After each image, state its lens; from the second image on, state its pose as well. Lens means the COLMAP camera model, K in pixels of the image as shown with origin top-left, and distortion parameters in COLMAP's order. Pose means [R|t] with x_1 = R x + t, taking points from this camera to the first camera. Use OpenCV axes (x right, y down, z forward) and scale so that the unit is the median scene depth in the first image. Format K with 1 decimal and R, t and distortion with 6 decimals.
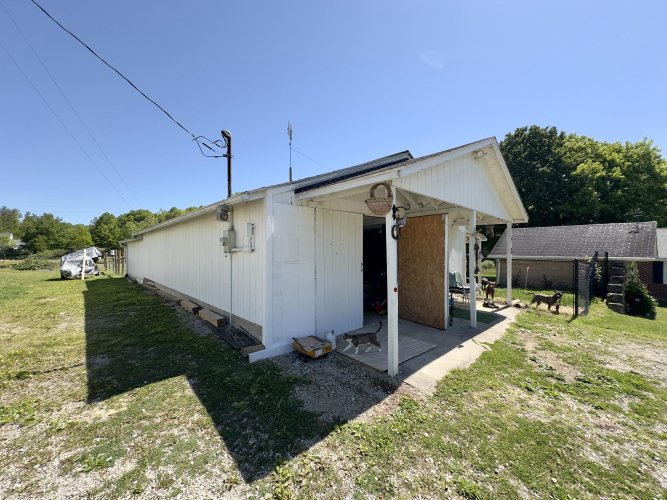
lens RADIAL K [[265.6, 0, 333.5], [0, 265.6, 248.7], [0, 0, 1]] dist [-0.001173, 0.000147]
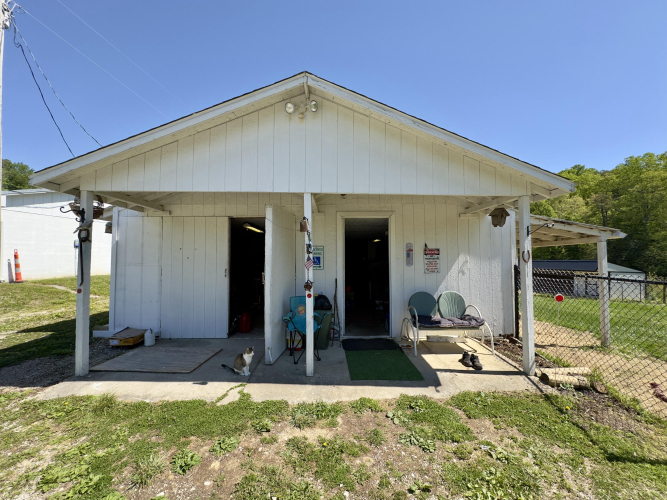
lens RADIAL K [[265.6, 0, 336.6], [0, 265.6, 252.3], [0, 0, 1]] dist [-0.001173, 0.000147]
pose [[0.728373, -0.013191, -0.685054, 1.207921], [-0.005797, 0.999660, -0.025413, 0.020929], [0.685156, 0.022481, 0.728049, 0.683716]]
